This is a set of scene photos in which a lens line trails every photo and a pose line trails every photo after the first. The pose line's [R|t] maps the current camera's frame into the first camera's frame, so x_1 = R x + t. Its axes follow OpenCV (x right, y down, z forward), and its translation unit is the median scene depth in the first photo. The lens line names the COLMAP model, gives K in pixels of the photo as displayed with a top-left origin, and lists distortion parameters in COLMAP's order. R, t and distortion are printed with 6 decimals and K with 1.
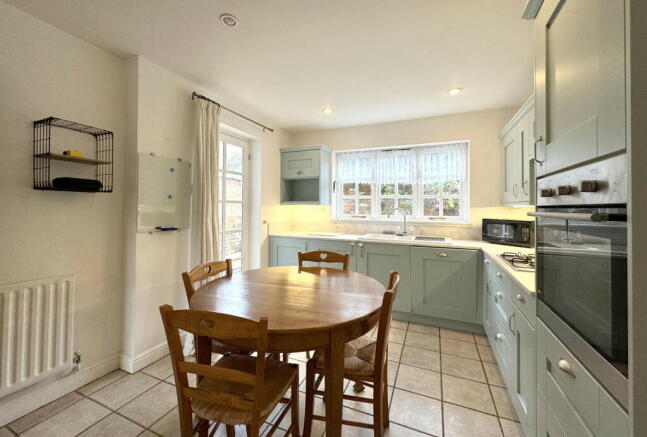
lens RADIAL K [[257.4, 0, 322.9], [0, 257.4, 203.3], [0, 0, 1]] dist [0.000083, 0.000031]
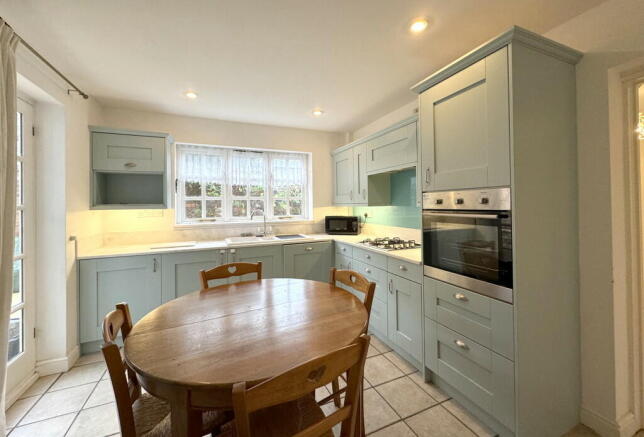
lens RADIAL K [[256.2, 0, 321.4], [0, 256.2, 203.4], [0, 0, 1]] dist [0.000083, 0.000031]
pose [[0.680177, -0.014518, 0.732904, -0.267632], [0.008159, 0.999892, 0.012234, -0.016561], [-0.733002, -0.002341, 0.680222, 0.122001]]
